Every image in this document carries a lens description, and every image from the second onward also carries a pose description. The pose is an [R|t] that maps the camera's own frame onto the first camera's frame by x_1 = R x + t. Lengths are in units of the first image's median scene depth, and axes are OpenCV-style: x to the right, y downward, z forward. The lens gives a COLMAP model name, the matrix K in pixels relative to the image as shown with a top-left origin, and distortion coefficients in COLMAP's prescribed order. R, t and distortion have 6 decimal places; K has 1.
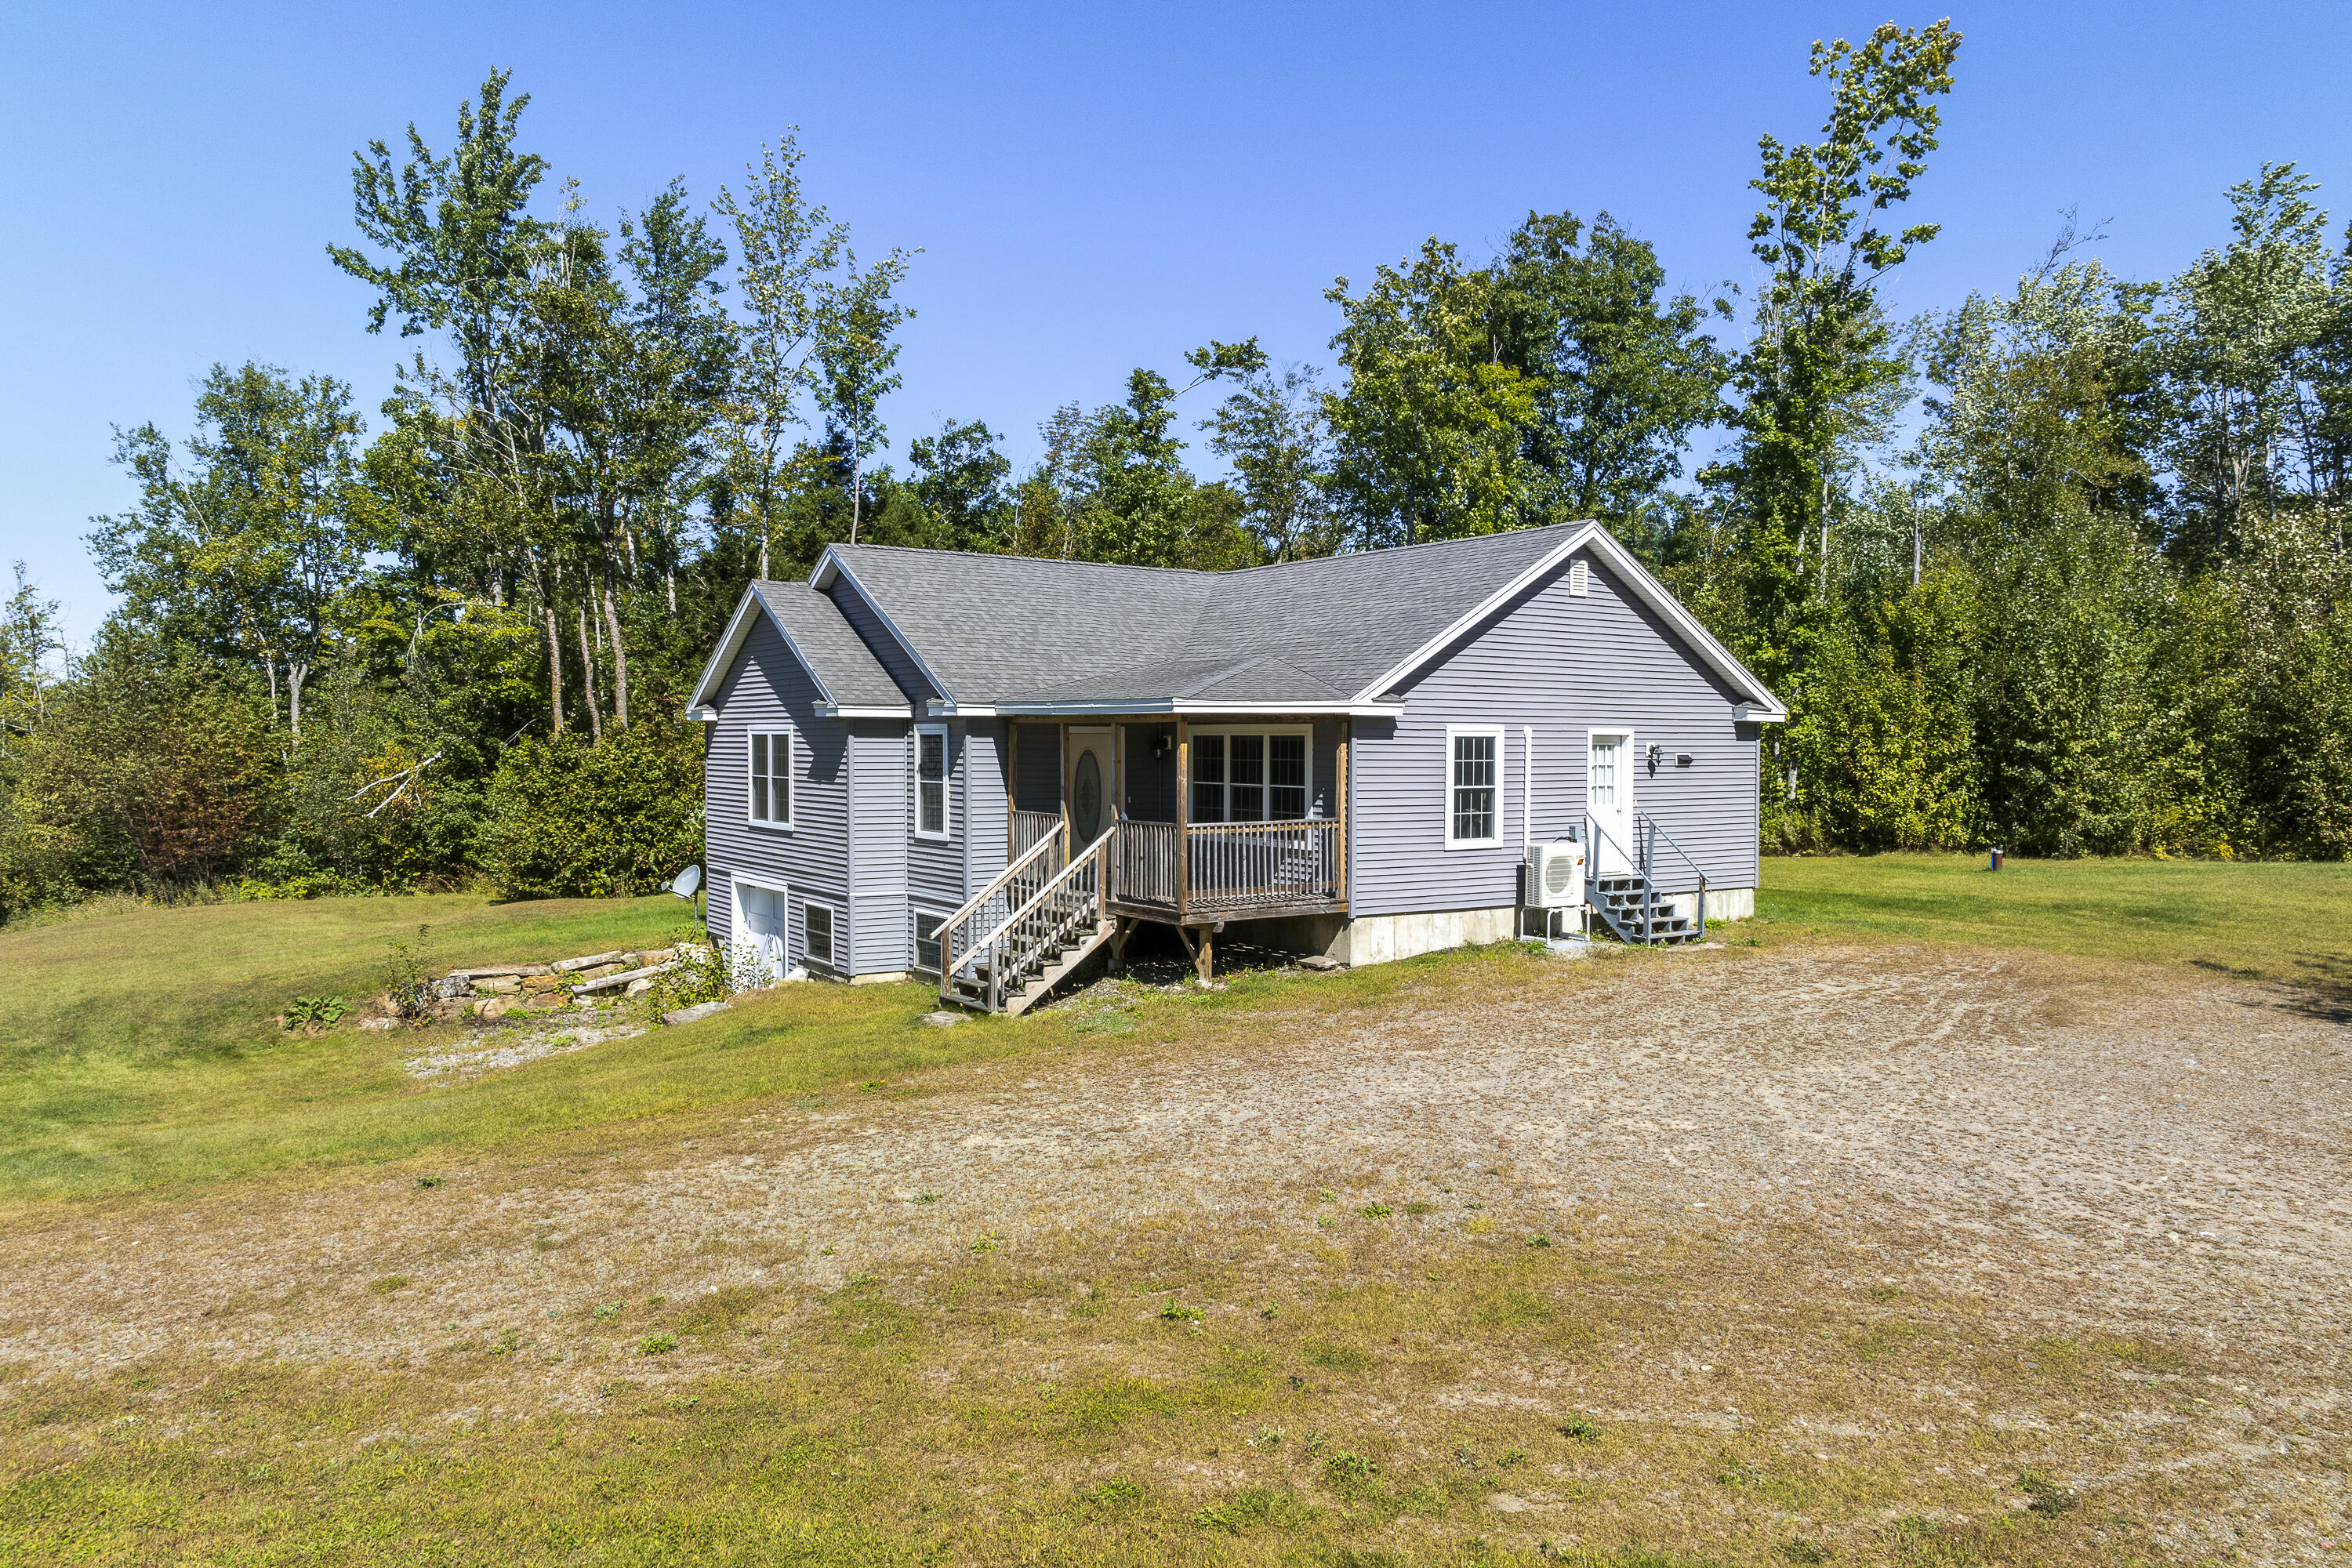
lens RADIAL K [[1689.8, 0, 1168.1], [0, 1689.8, 775.0], [0, 0, 1]] dist [-0.002199, 0.000384]
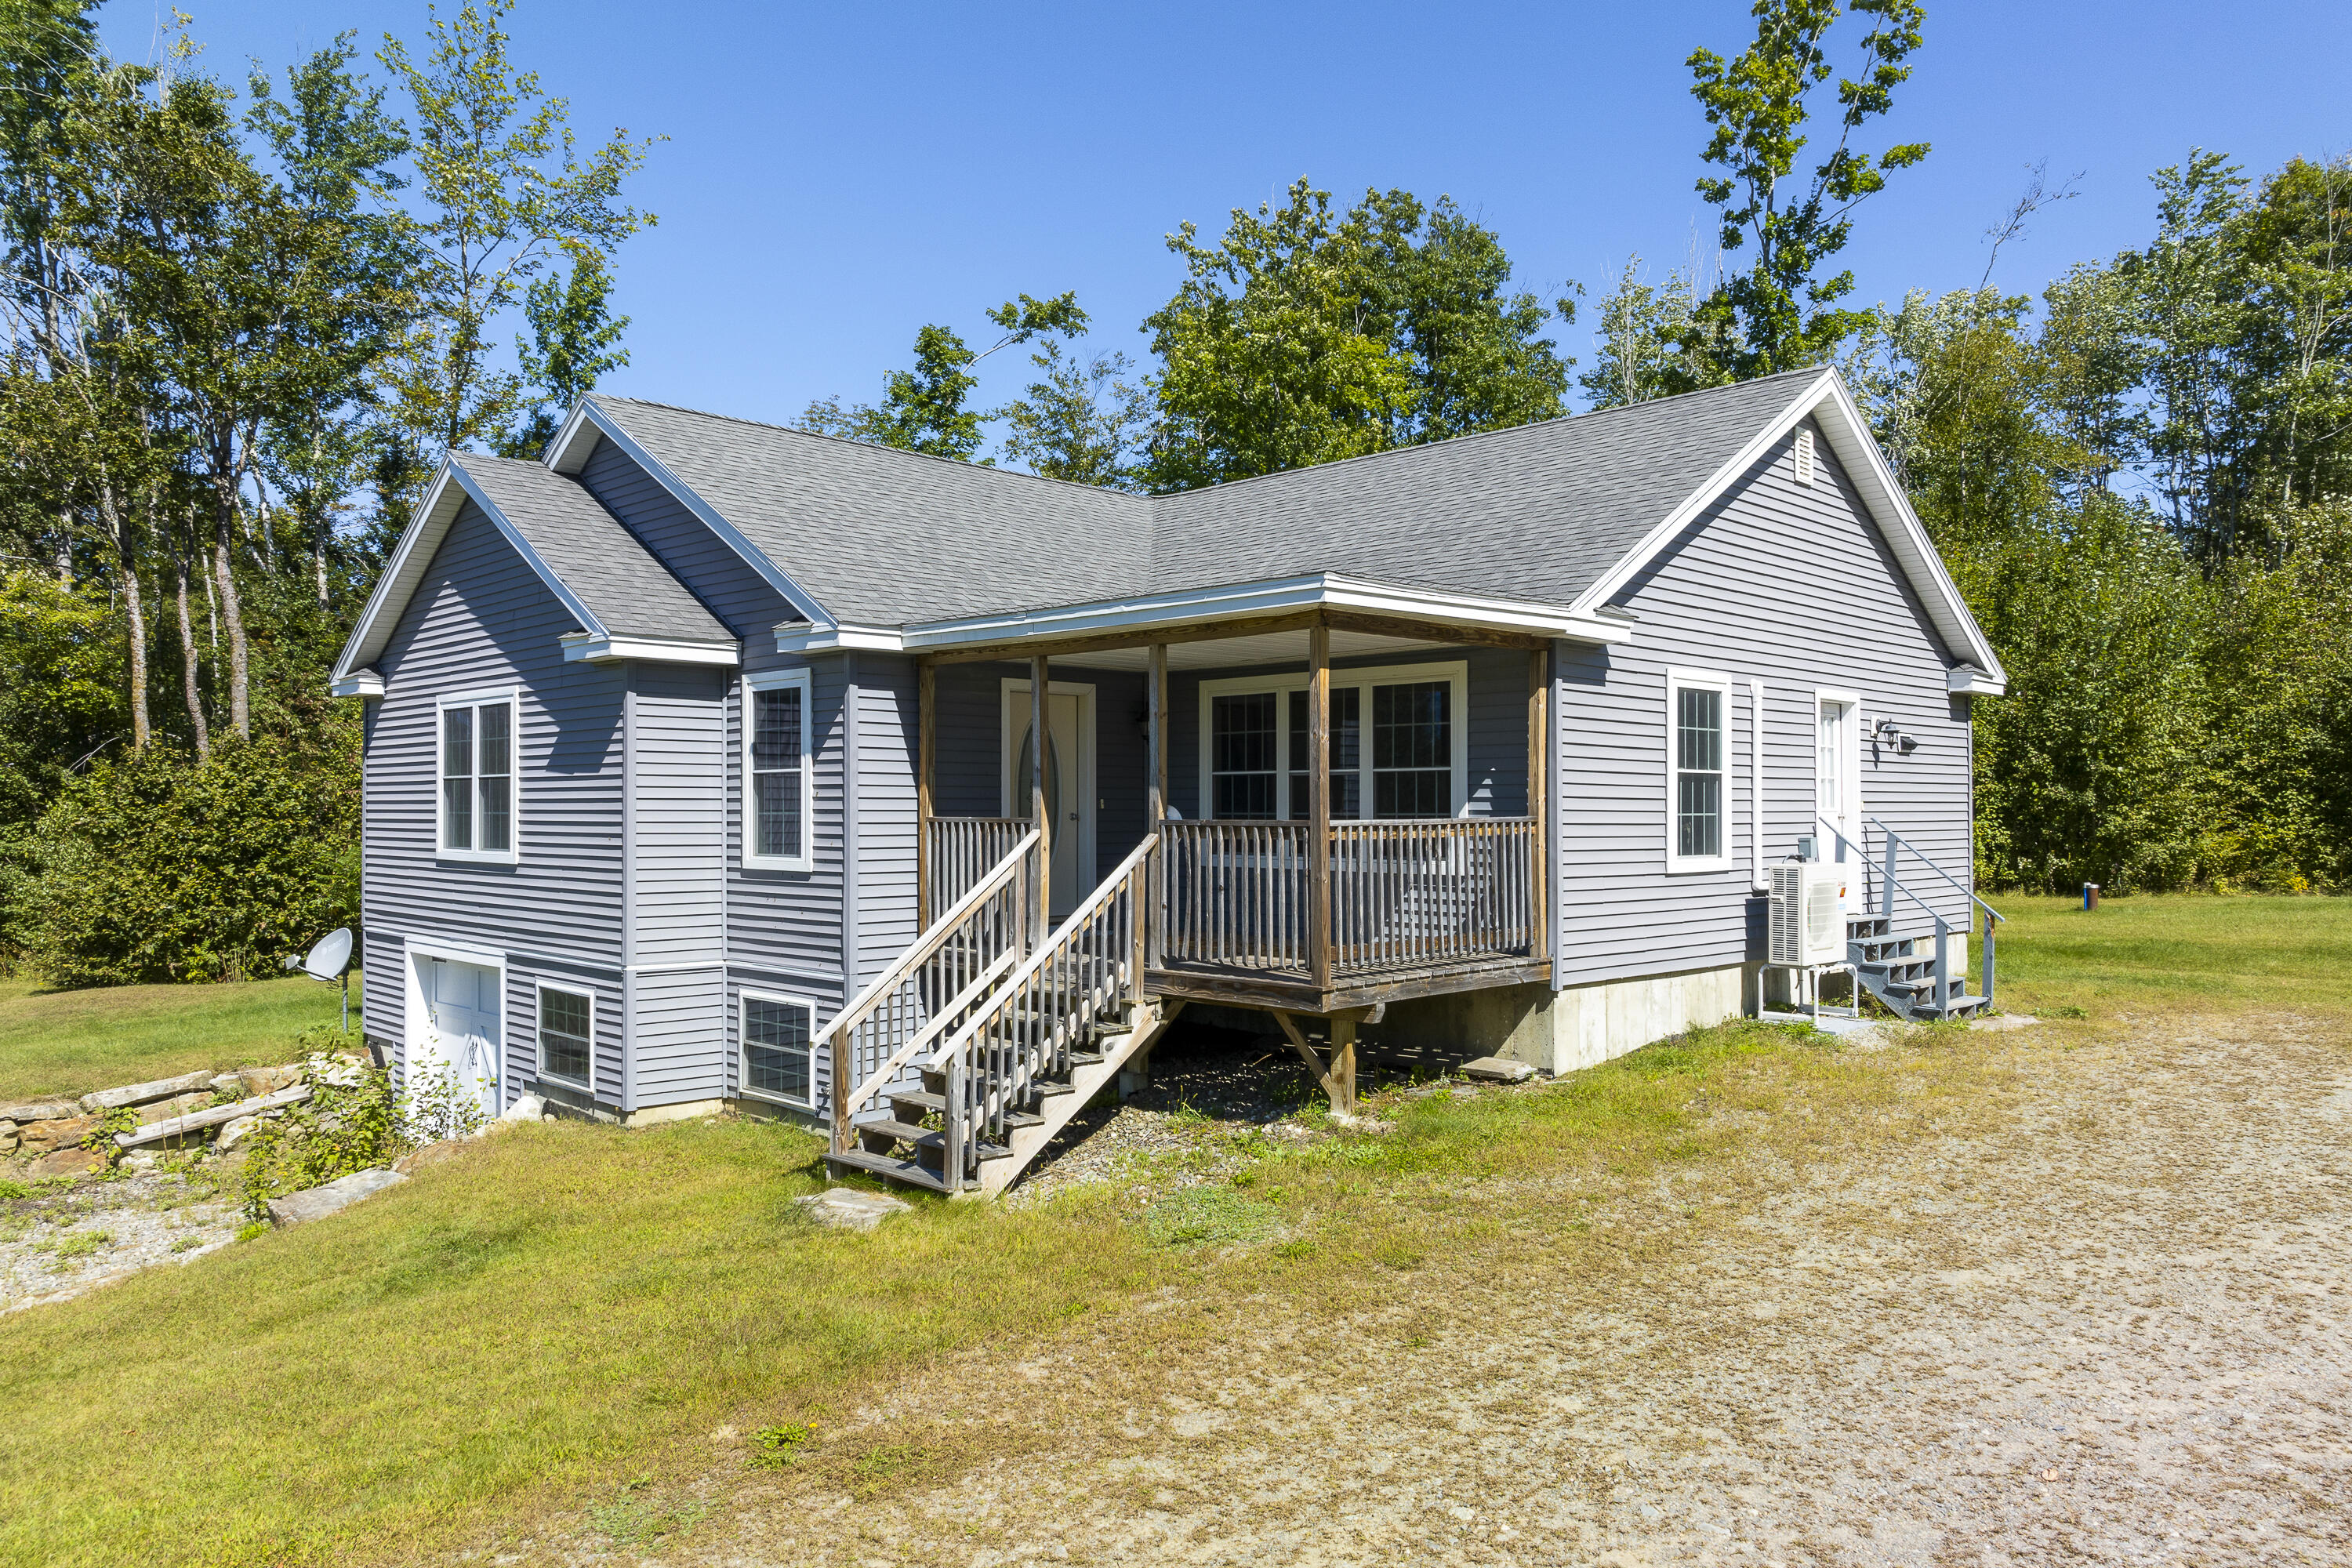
lens RADIAL K [[1701.2, 0, 1176.0], [0, 1701.2, 784.0], [0, 0, 1]] dist [0.038924, -0.058502]
pose [[0.985053, -0.002077, 0.172237, -0.104075], [0.007763, 0.999447, -0.032346, 0.028126], [-0.172074, 0.033199, 0.984524, 0.392565]]
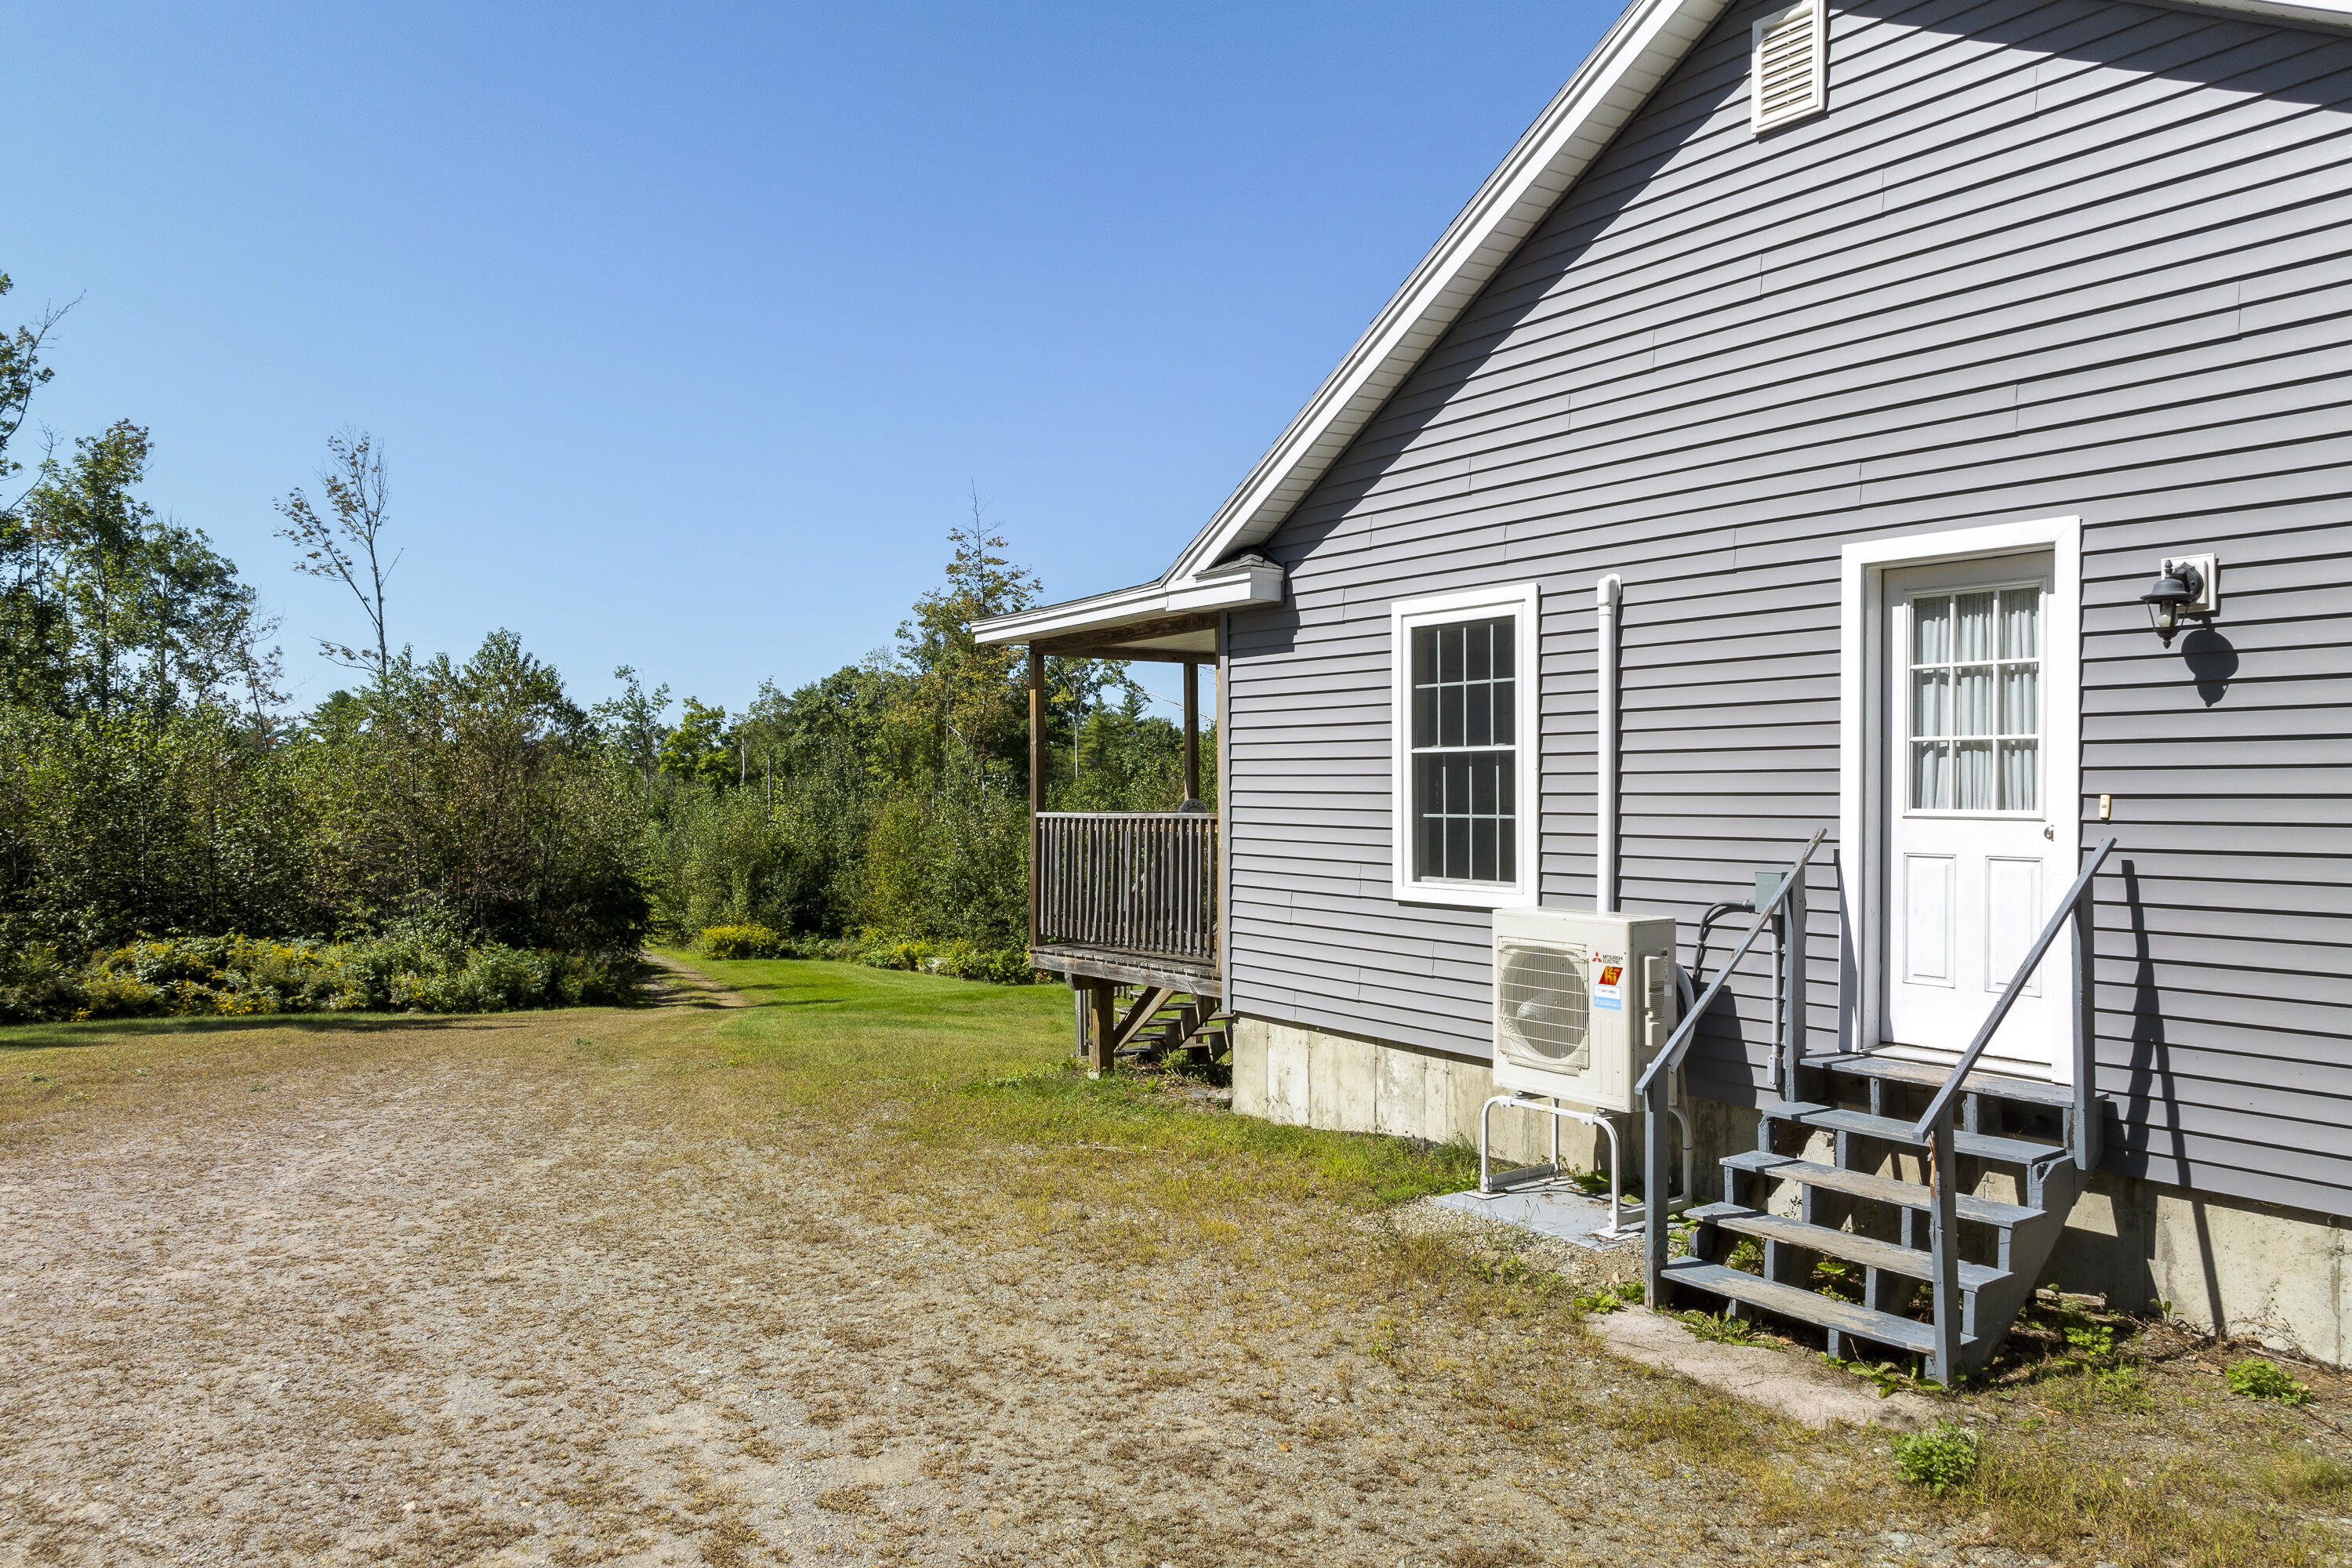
lens RADIAL K [[1701.2, 0, 1176.0], [0, 1701.2, 784.0], [0, 0, 1]] dist [0.038924, -0.058502]
pose [[-0.033222, -0.006612, -0.999426, 0.539650], [-0.013612, 0.999888, -0.006162, 0.017301], [0.999355, 0.013400, -0.033308, 0.877036]]
